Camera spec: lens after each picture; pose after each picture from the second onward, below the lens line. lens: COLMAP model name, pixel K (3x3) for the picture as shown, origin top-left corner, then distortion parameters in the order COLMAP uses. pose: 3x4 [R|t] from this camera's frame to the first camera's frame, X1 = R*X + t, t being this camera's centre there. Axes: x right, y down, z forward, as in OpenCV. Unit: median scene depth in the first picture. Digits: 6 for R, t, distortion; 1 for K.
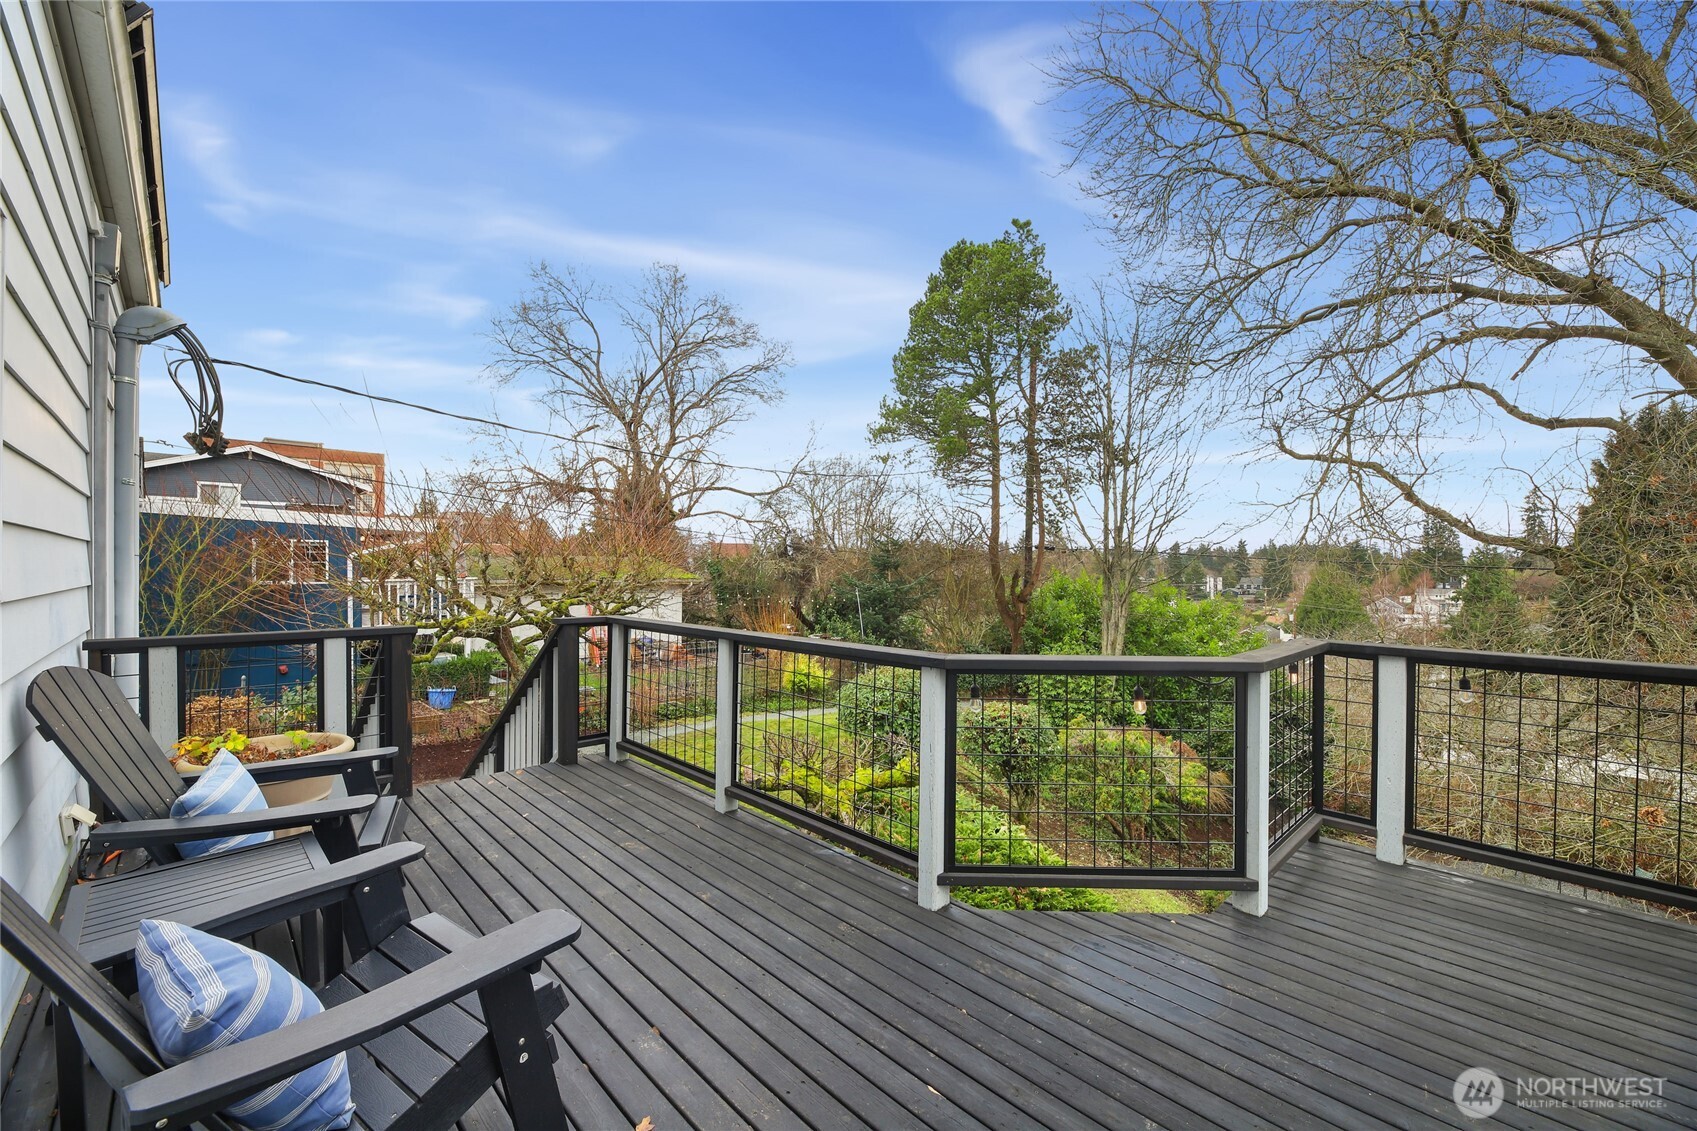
lens RADIAL K [[688.3, 0, 839.5], [0, 688.3, 572.7], [0, 0, 1]] dist [-0.000849, -0.000630]
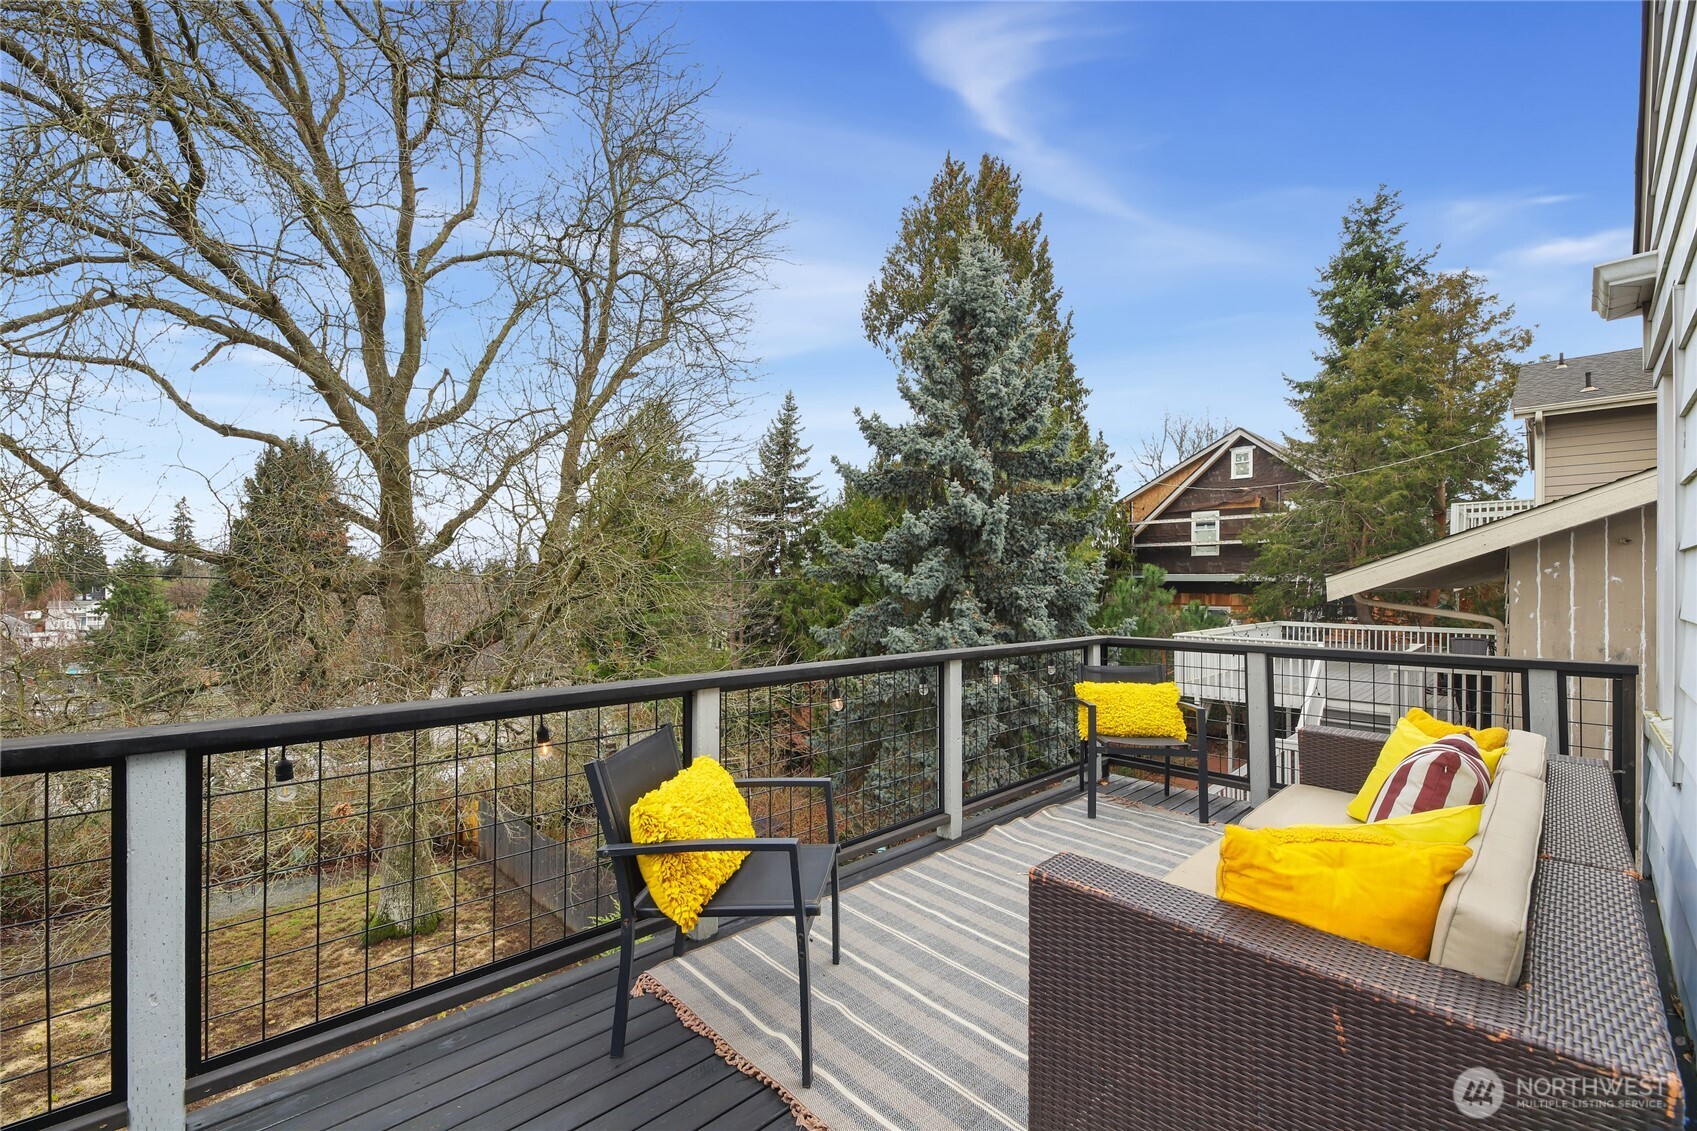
lens RADIAL K [[688.3, 0, 839.5], [0, 688.3, 572.7], [0, 0, 1]] dist [-0.000849, -0.000630]
pose [[0.013768, 0.007123, 0.999880, 0.079675], [0.005800, 0.999957, -0.007204, -0.001145], [-0.999888, 0.005898, 0.013726, 0.127988]]
